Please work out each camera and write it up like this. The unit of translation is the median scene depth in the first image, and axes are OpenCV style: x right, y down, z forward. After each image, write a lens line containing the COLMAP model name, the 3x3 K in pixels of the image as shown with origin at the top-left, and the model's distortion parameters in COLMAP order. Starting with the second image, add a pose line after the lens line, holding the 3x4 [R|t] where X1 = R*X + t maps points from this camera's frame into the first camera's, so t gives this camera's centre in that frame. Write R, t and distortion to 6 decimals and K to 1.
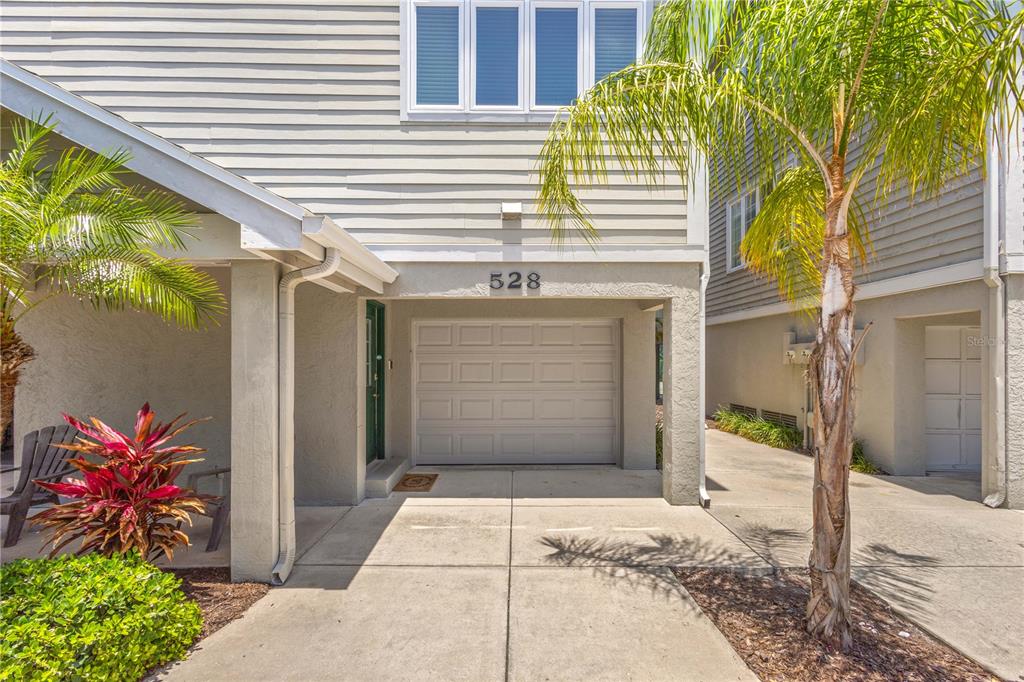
lens RADIAL K [[474.6, 0, 511.8], [0, 474.6, 339.3], [0, 0, 1]] dist [0.008049, -0.000179]
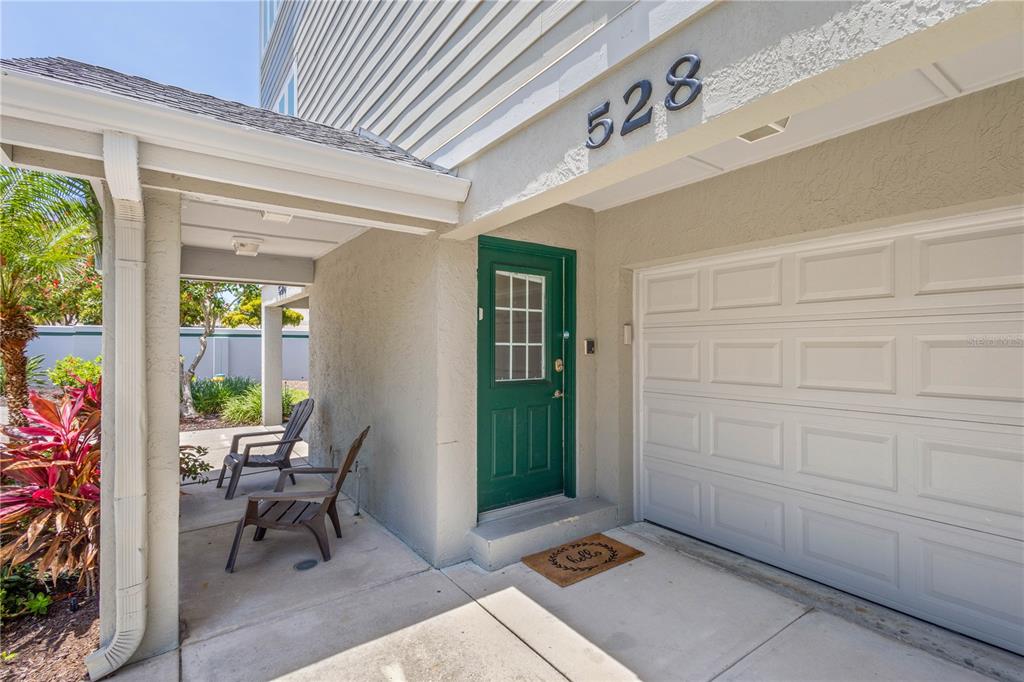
lens RADIAL K [[472.7, 0, 512.4], [0, 472.7, 334.4], [0, 0, 1]] dist [0.001454, -0.000442]
pose [[0.575046, -0.021452, -0.817840, 0.234145], [0.037514, 0.999296, 0.000166, 0.042084], [0.817261, -0.030776, 0.575446, 0.701236]]
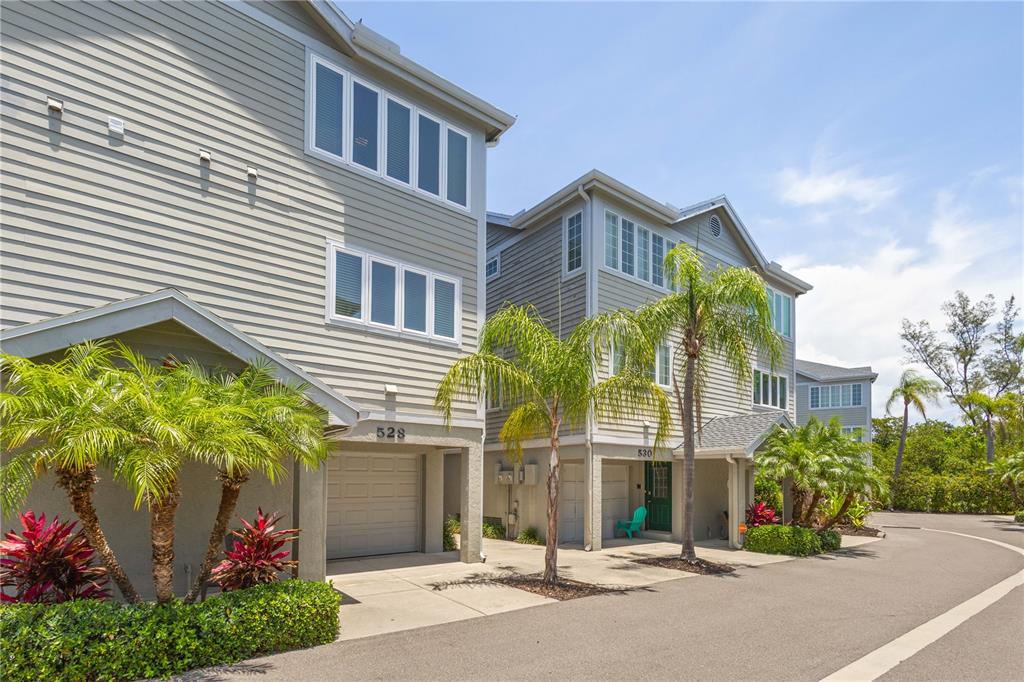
lens RADIAL K [[492.4, 0, 536.9], [0, 492.4, 344.6], [0, 0, 1]] dist [0.009707, 0.000201]
pose [[0.765636, 0.175825, 0.618779, -0.719190], [-0.033583, 0.971534, -0.234507, -0.034065], [-0.642397, 0.158766, 0.749746, -0.676306]]
